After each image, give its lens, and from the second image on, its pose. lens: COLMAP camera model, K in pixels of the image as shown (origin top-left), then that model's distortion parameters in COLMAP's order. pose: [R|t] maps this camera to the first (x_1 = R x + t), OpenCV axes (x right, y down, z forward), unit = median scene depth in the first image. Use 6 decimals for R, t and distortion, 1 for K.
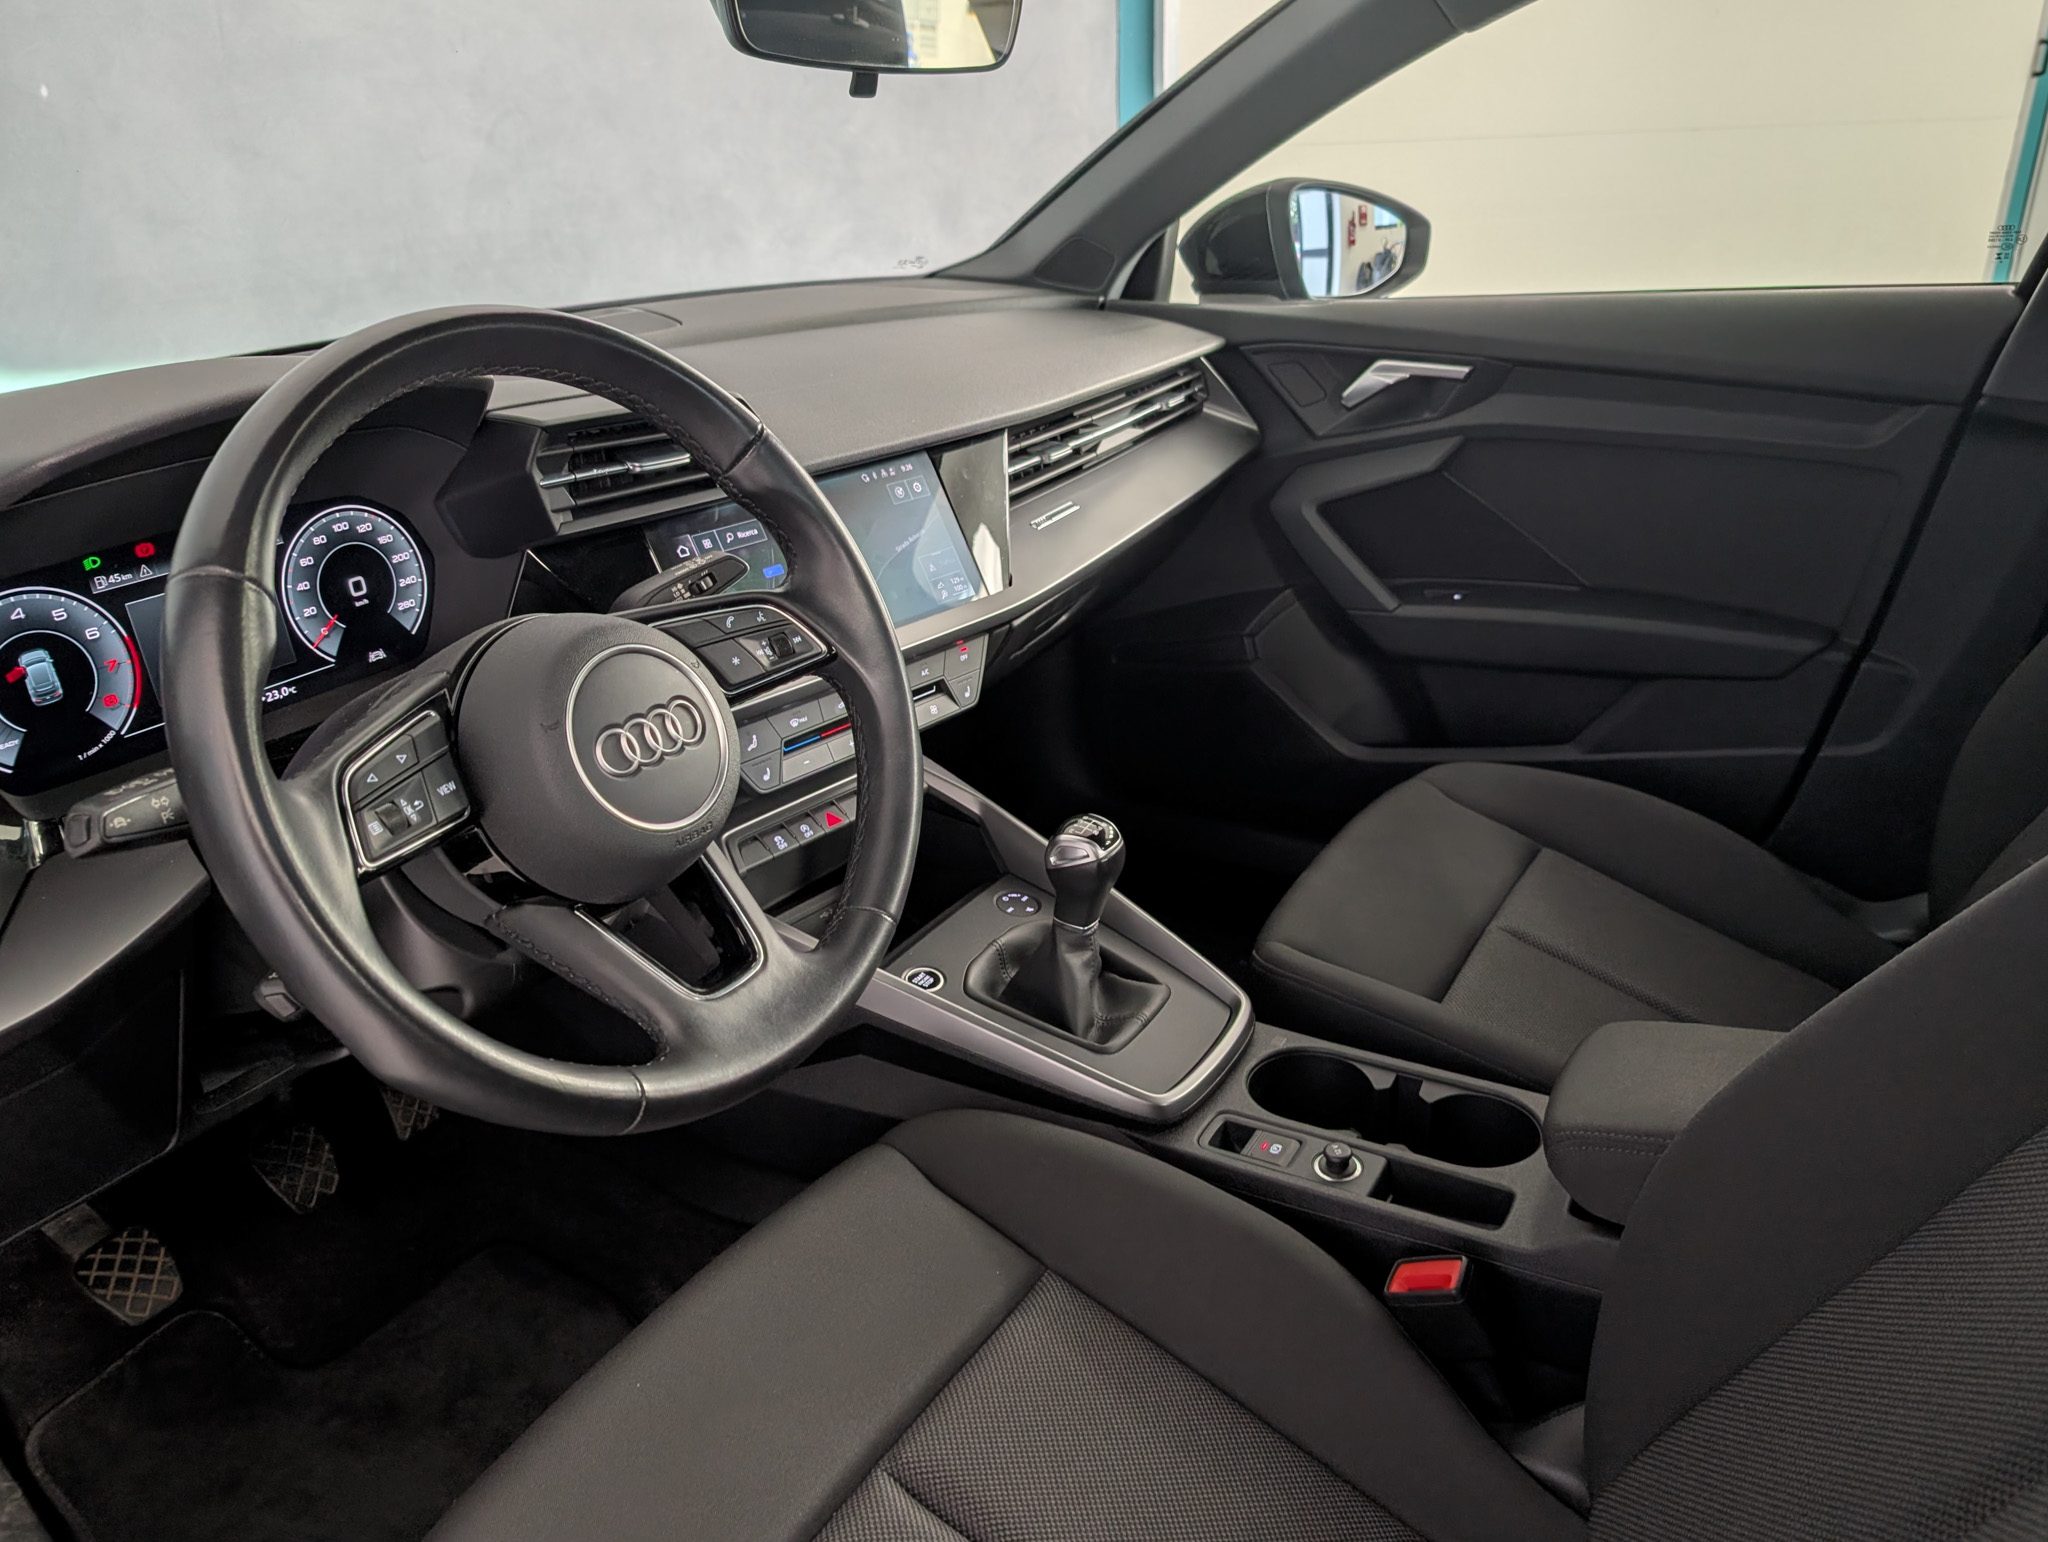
lens RADIAL K [[1529.6, 0, 1101.8], [0, 1529.6, 768.4], [0, 0, 1]] dist [0.023827, -0.016494]
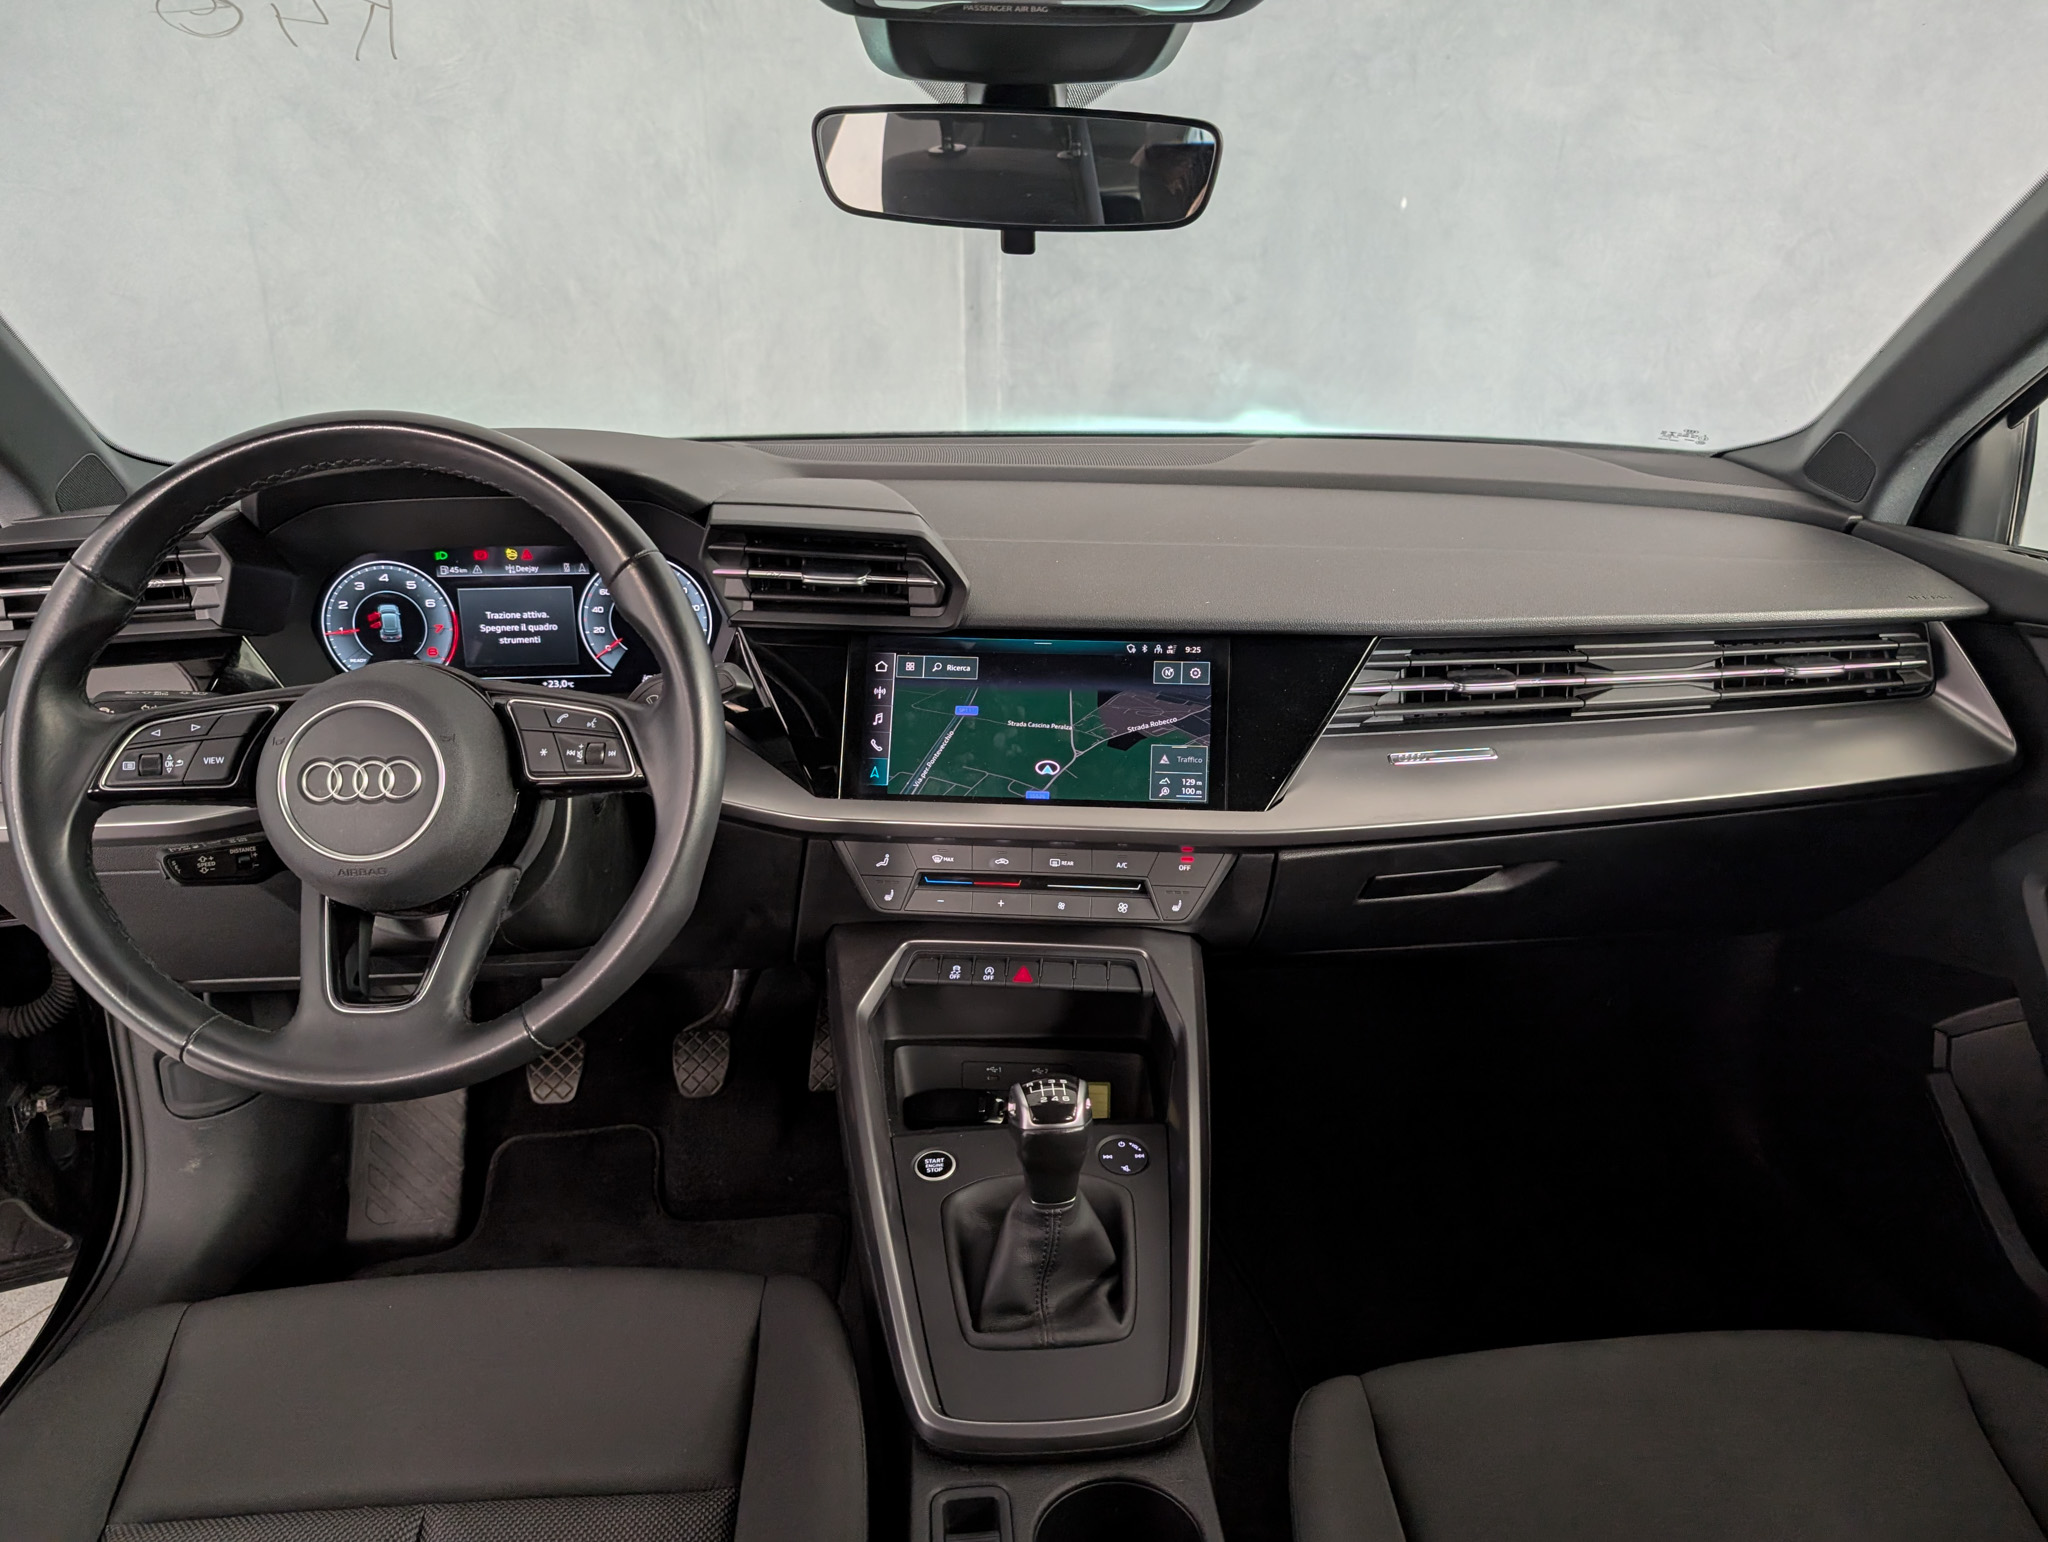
lens RADIAL K [[1529.6, 0, 1092.8], [0, 1529.6, 754.3], [0, 0, 1]] dist [0.023827, -0.016494]
pose [[0.580819, 0.296077, -0.758279, 0.596624], [-0.344693, 0.933331, 0.100403, -0.231545], [0.737452, 0.203058, 0.644152, 0.433388]]
